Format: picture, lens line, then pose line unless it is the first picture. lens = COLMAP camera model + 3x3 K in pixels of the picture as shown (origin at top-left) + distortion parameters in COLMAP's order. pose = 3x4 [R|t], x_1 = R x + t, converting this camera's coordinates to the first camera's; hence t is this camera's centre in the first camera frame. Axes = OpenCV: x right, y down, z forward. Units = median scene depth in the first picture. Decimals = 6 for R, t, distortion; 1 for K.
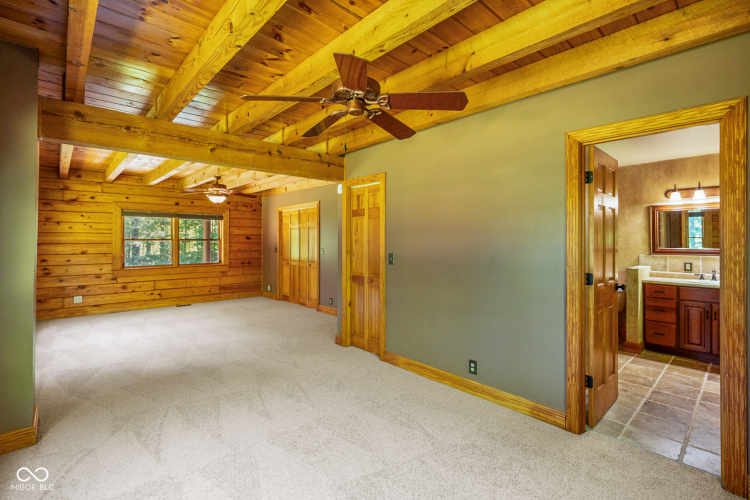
lens RADIAL K [[345.8, 0, 375.0], [0, 345.8, 238.4], [0, 0, 1]] dist [-0.000472, -0.000088]
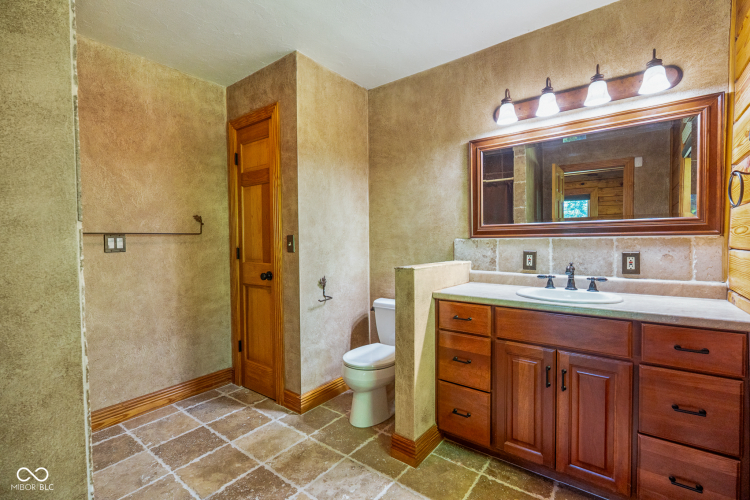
lens RADIAL K [[338.8, 0, 374.8], [0, 338.8, 252.2], [0, 0, 1]] dist [-0.002775, -0.000248]
pose [[0.985225, -0.016452, 0.170476, 0.603835], [0.009699, 0.999138, 0.040367, 0.048344], [-0.170993, -0.038117, 0.984535, 0.562042]]
